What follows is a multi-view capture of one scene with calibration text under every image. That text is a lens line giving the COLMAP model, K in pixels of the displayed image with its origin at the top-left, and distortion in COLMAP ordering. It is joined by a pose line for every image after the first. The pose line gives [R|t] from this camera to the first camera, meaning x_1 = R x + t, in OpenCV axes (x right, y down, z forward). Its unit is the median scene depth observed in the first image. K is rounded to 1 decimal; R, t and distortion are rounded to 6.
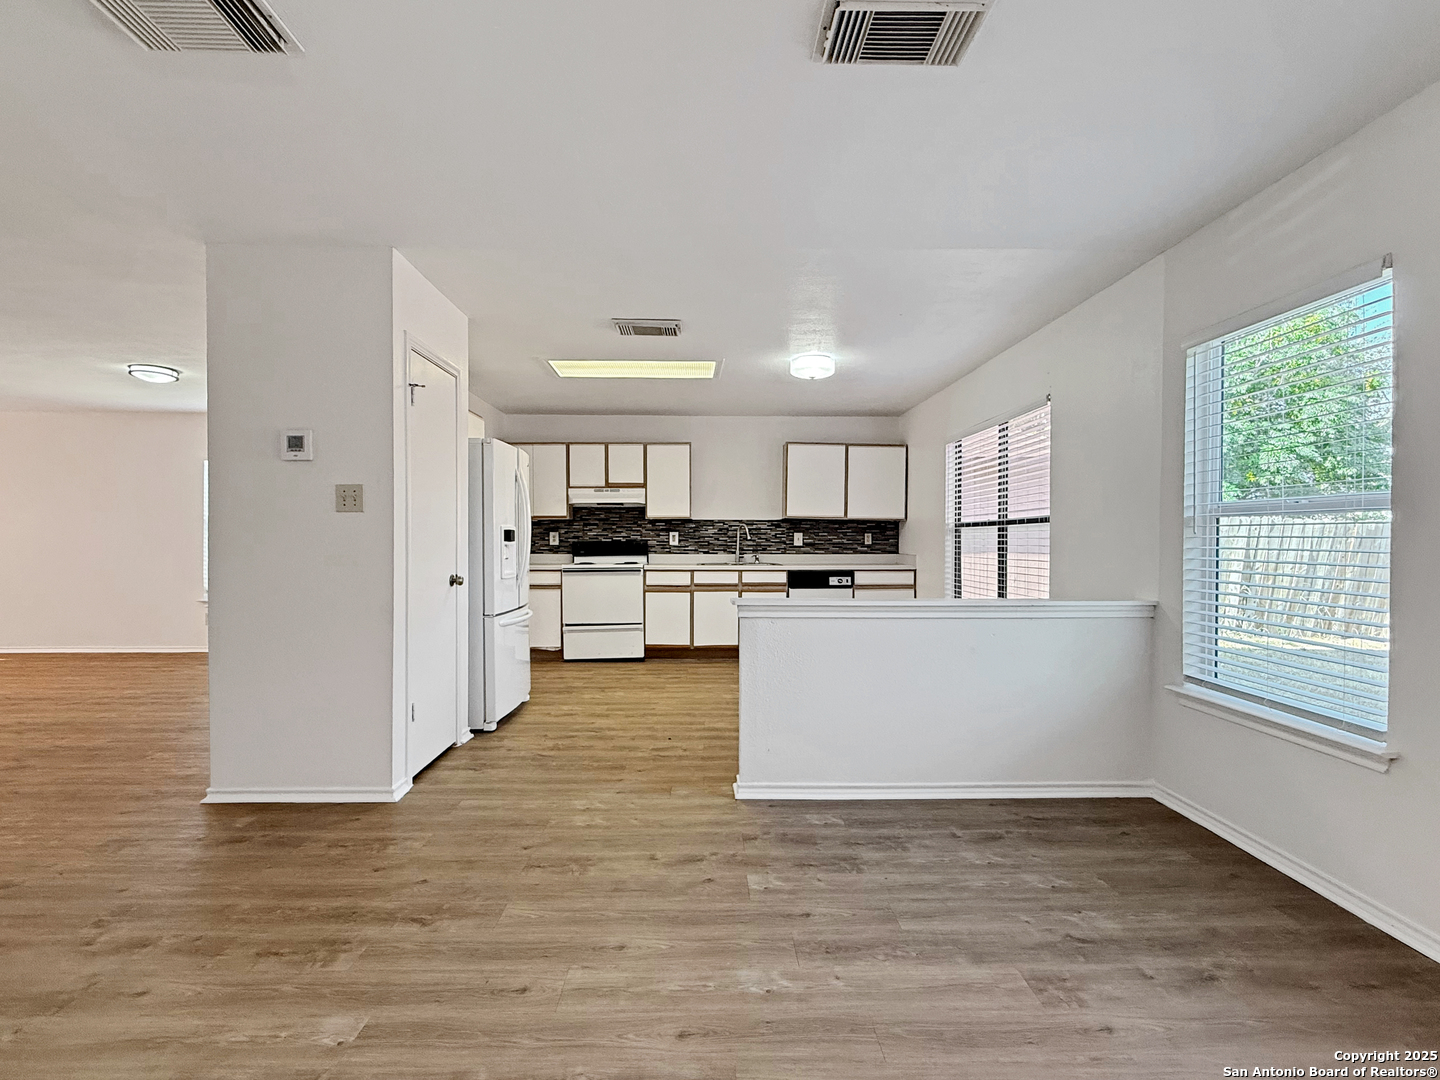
lens RADIAL K [[704.7, 0, 717.7], [0, 704.7, 545.6], [0, 0, 1]] dist [0.001229, 0.000043]
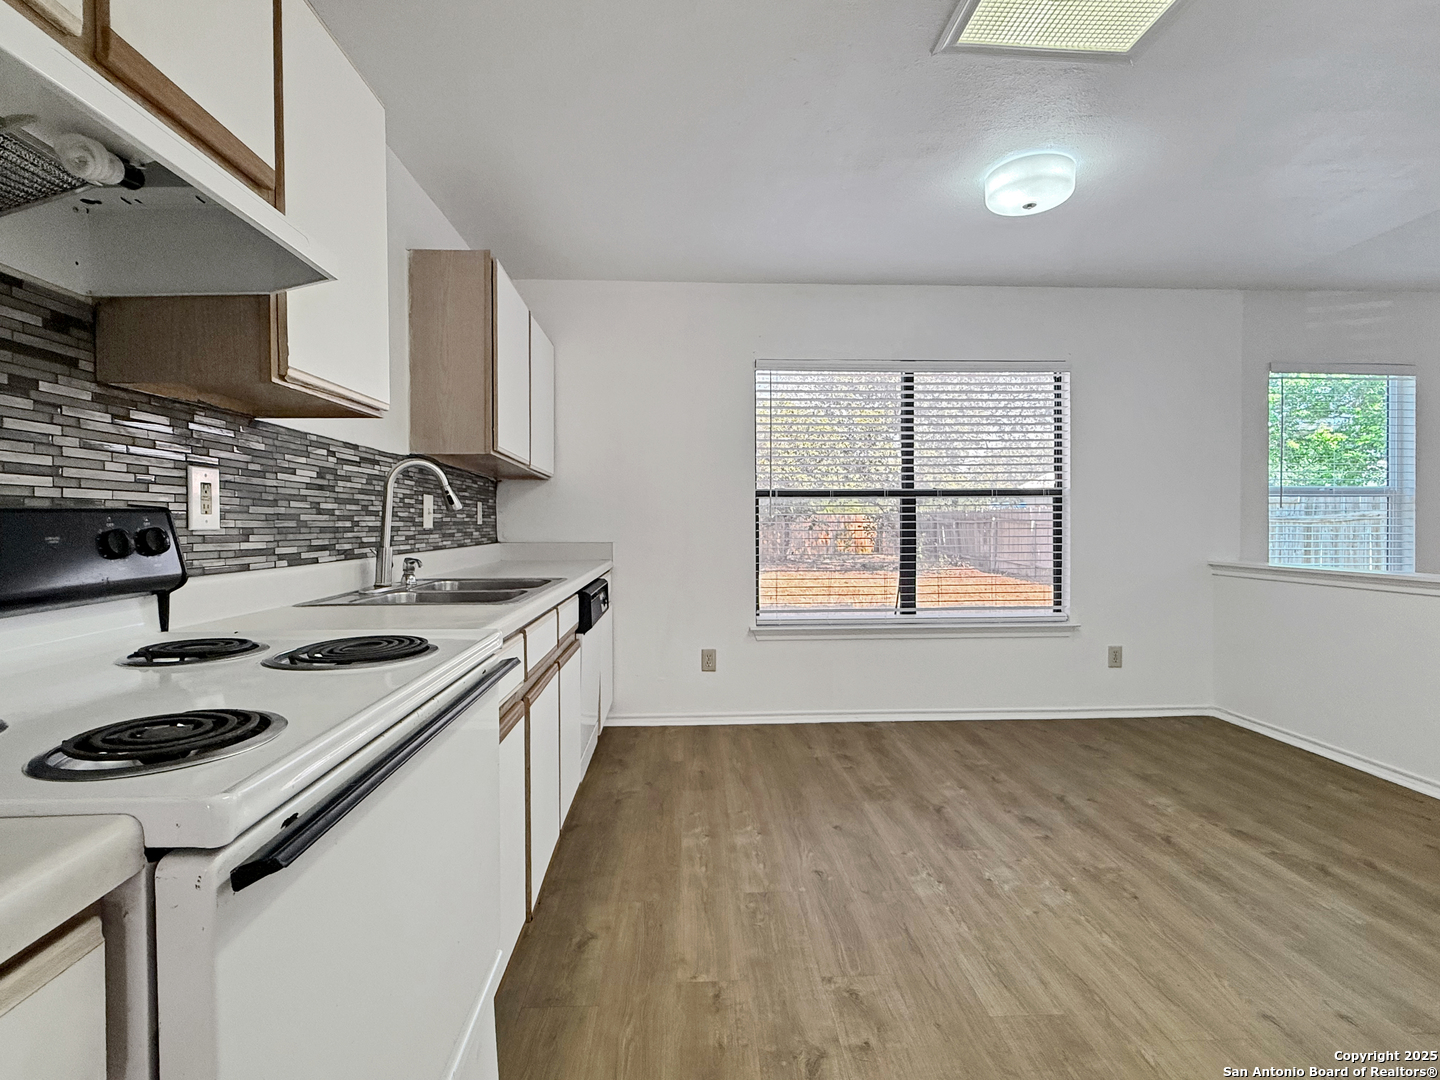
lens RADIAL K [[695.6, 0, 720.3], [0, 695.6, 526.8], [0, 0, 1]] dist [-0.000198, -0.000019]
pose [[-0.028647, -0.006864, 0.999566, -0.283427], [0.011957, 0.999903, 0.007209, -0.001881], [-0.999518, 0.012158, -0.028562, 0.907440]]
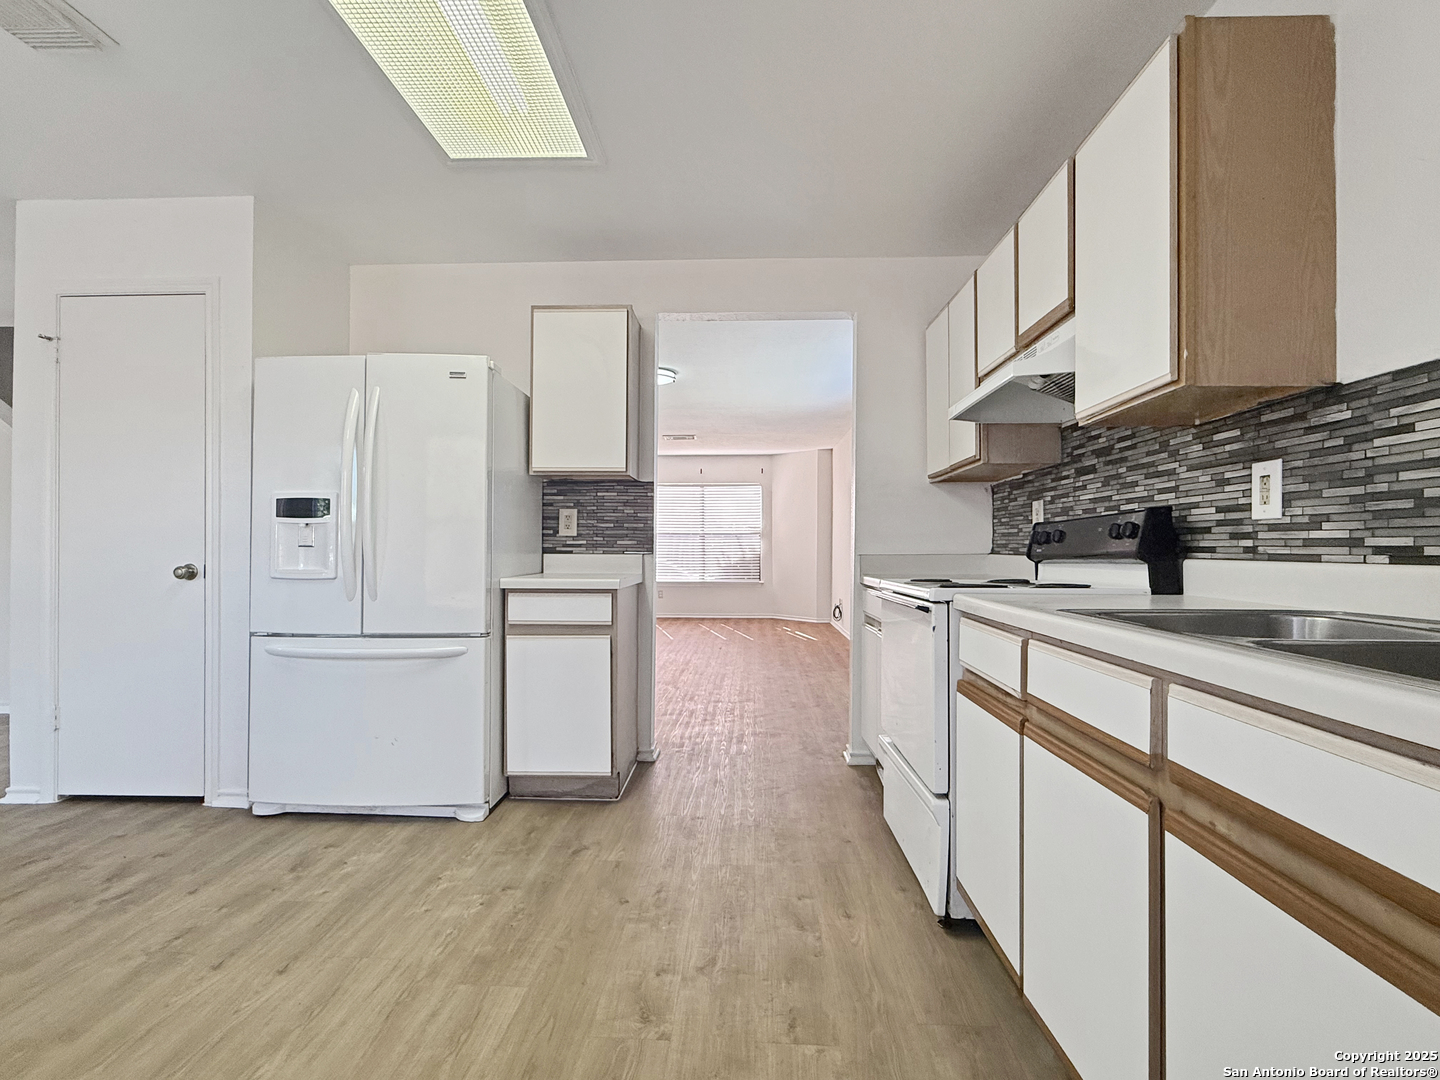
lens RADIAL K [[693.2, 0, 719.3], [0, 693.2, 540.8], [0, 0, 1]] dist [-0.000047, 0.000147]
pose [[-0.063867, -0.013984, -0.997860, 0.174596], [-0.011958, 0.999841, -0.013247, 0.011189], [0.997887, 0.011086, -0.064024, 0.893063]]
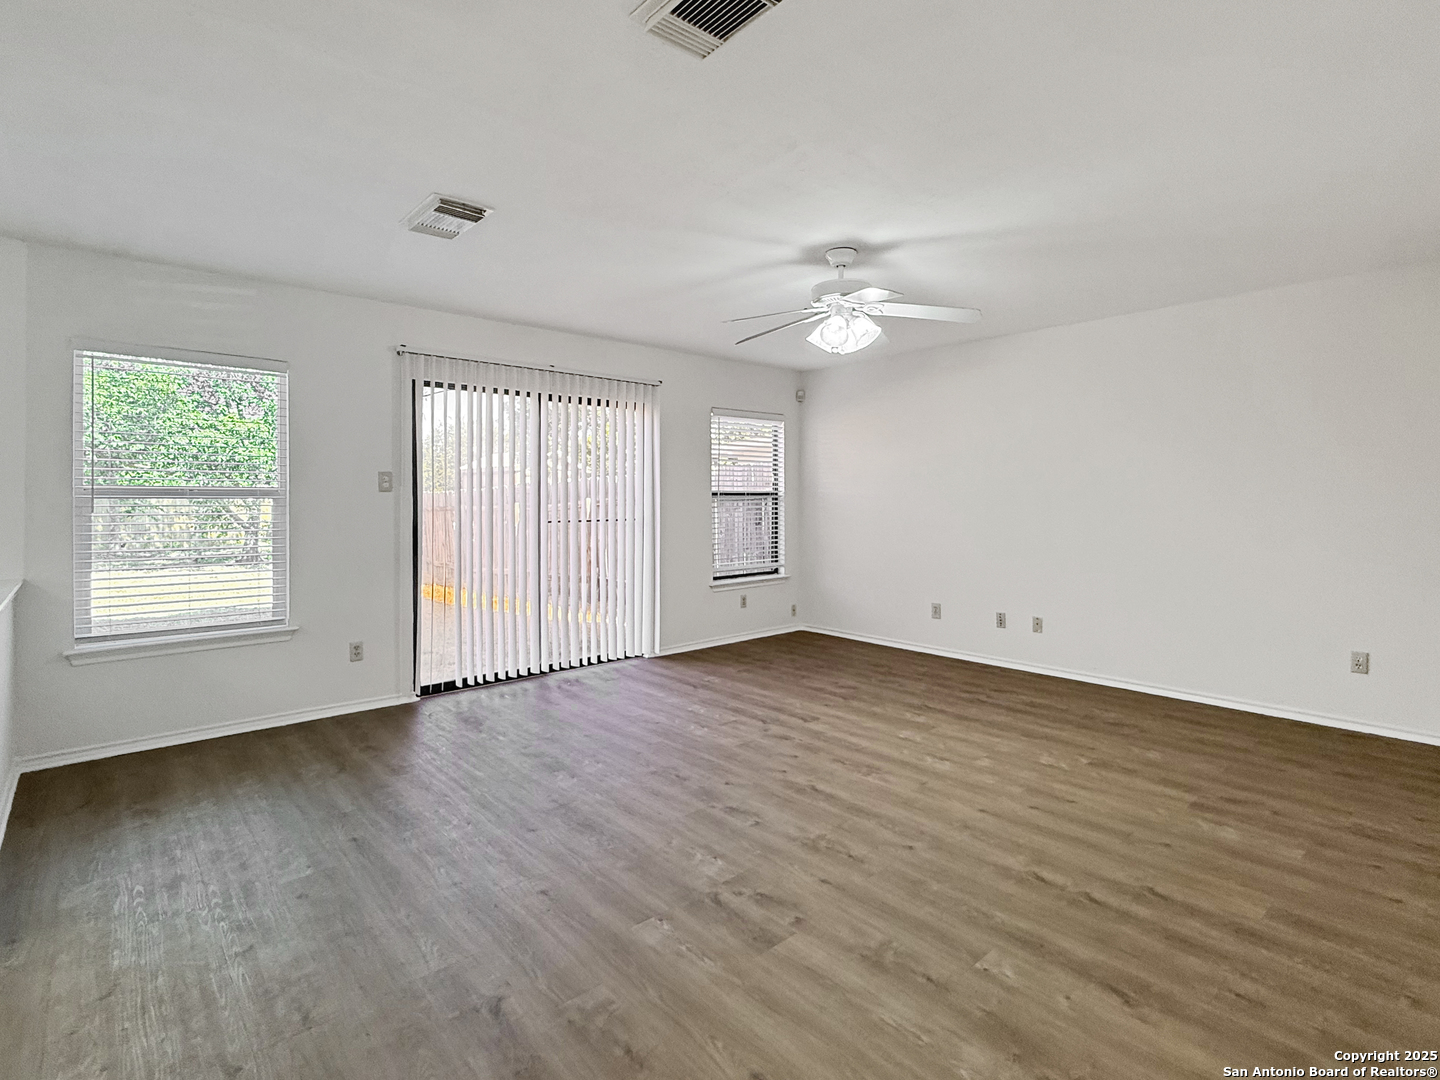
lens RADIAL K [[710.7, 0, 718.5], [0, 710.7, 495.9], [0, 0, 1]] dist [-0.000842, 0.000018]
pose [[-0.644757, 0.004423, 0.764375, -0.373429], [0.007566, 0.999971, 0.000596, -0.015548], [-0.764350, 0.006168, -0.644772, 0.409480]]
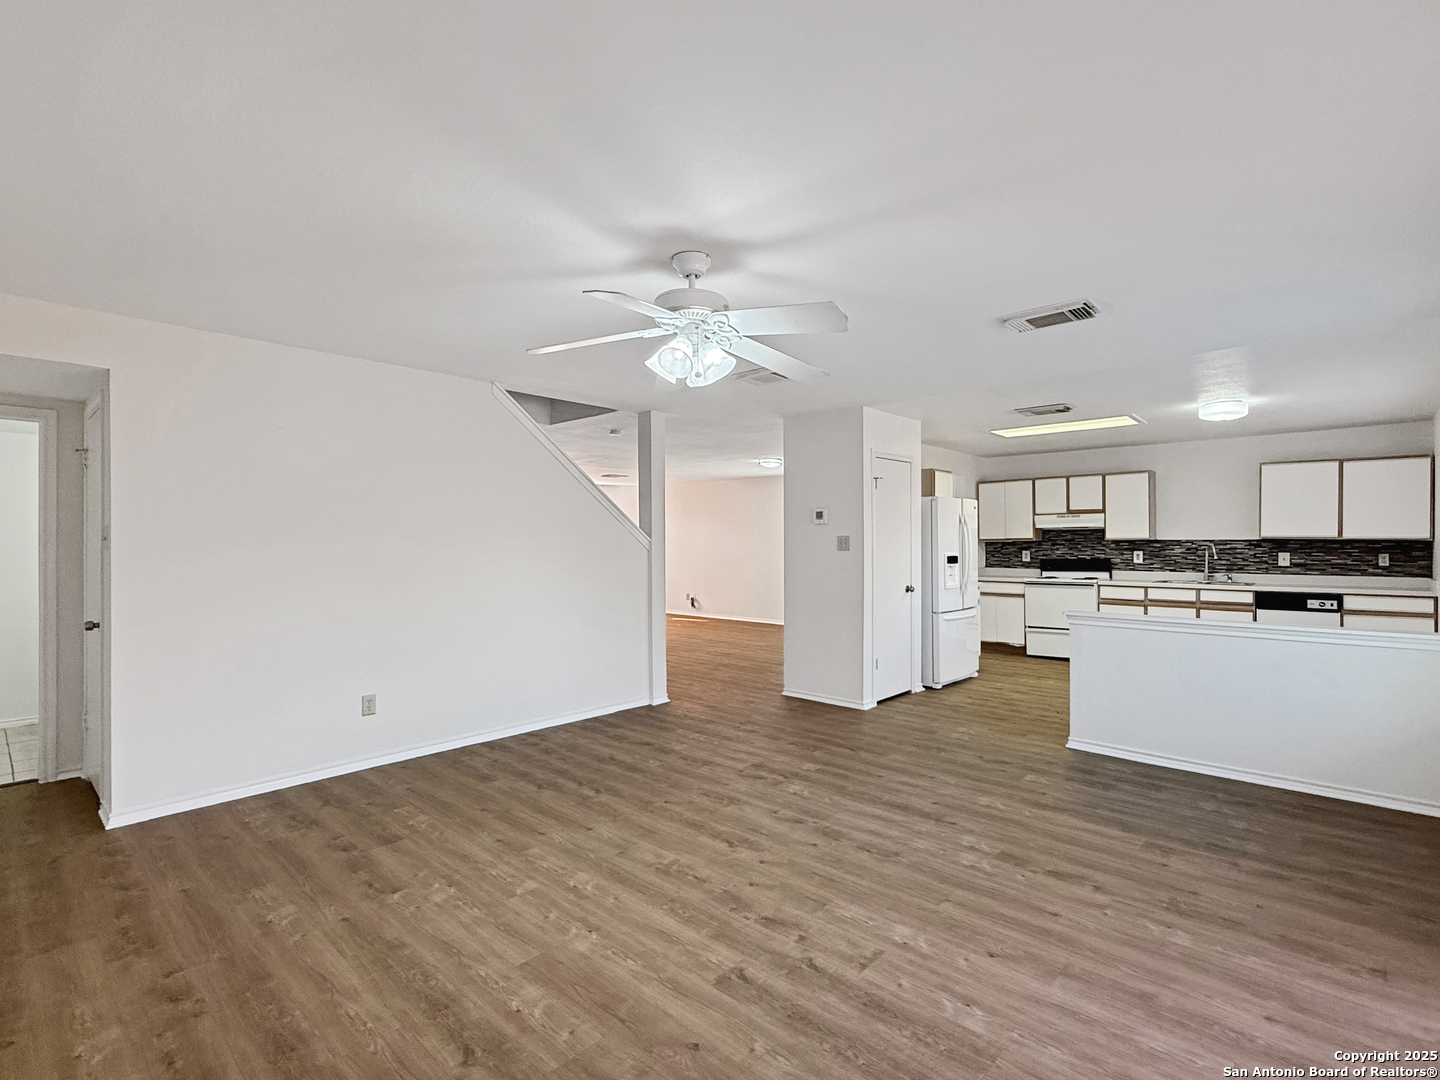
lens RADIAL K [[693.2, 0, 719.3], [0, 693.2, 540.8], [0, 0, 1]] dist [-0.000047, 0.000147]
pose [[0.718776, -0.004770, -0.695226, 0.233660], [-0.002391, 0.999954, -0.009333, -0.025190], [0.695238, 0.008371, 0.718731, -0.247844]]
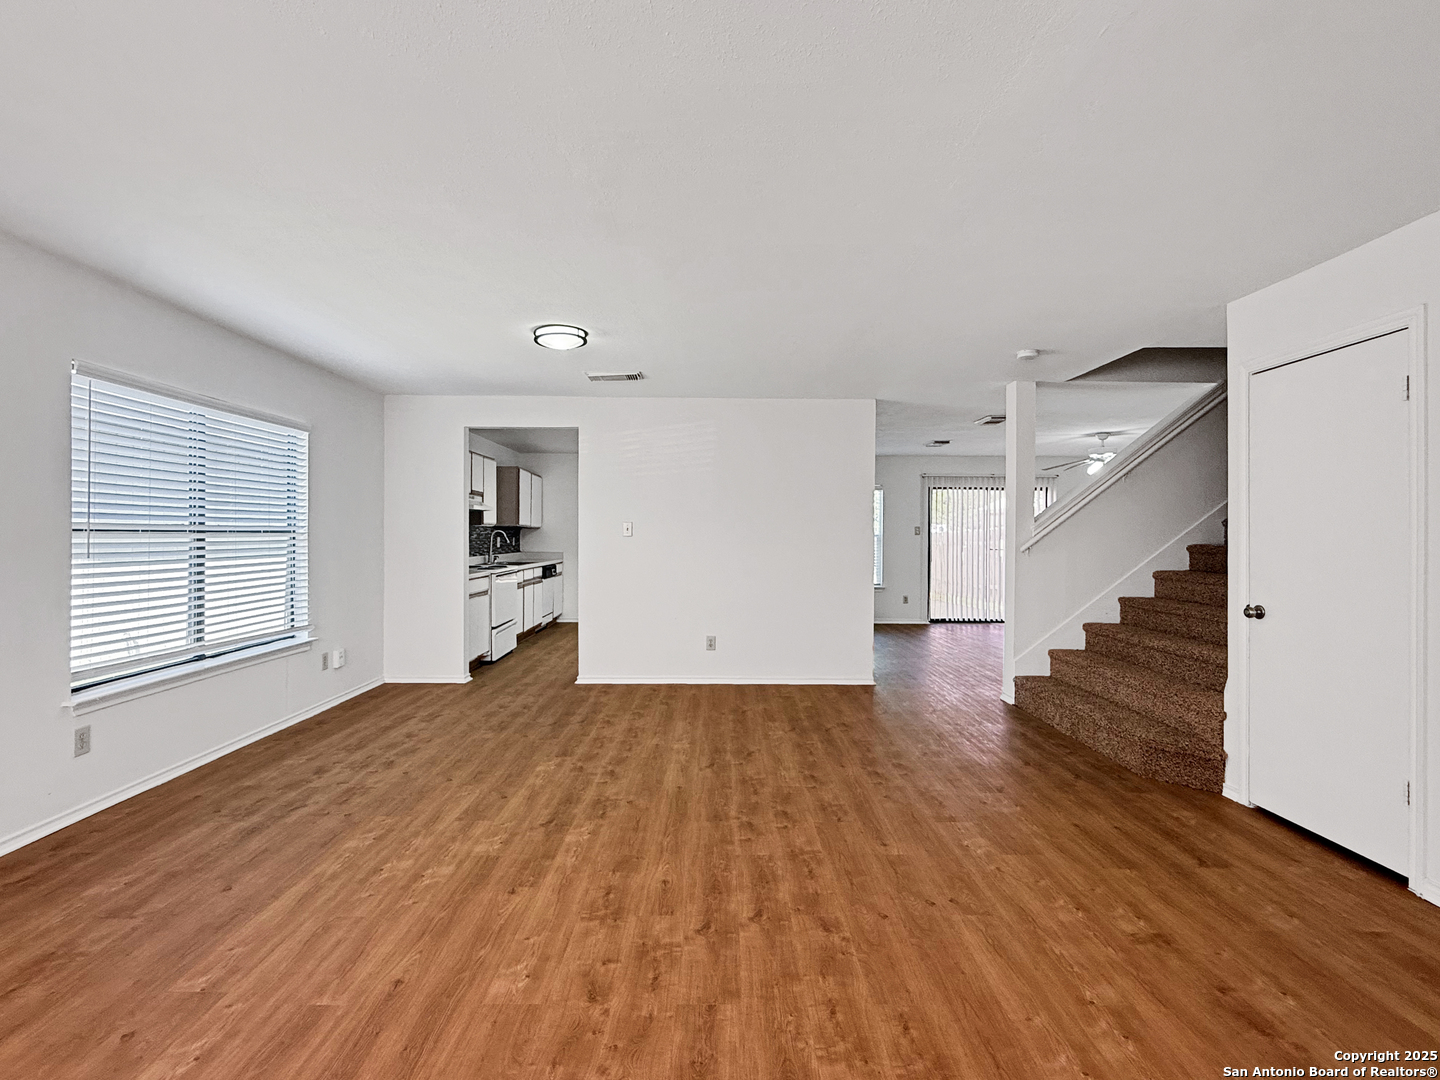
lens RADIAL K [[700.9, 0, 722.6], [0, 700.9, 531.2], [0, 0, 1]] dist [-0.000935, 0.000402]
pose [[0.007910, 0.006191, 0.999950, -1.196547], [-0.000028, 0.999981, -0.006191, -0.022424], [-0.999969, 0.000021, 0.007910, 0.630683]]
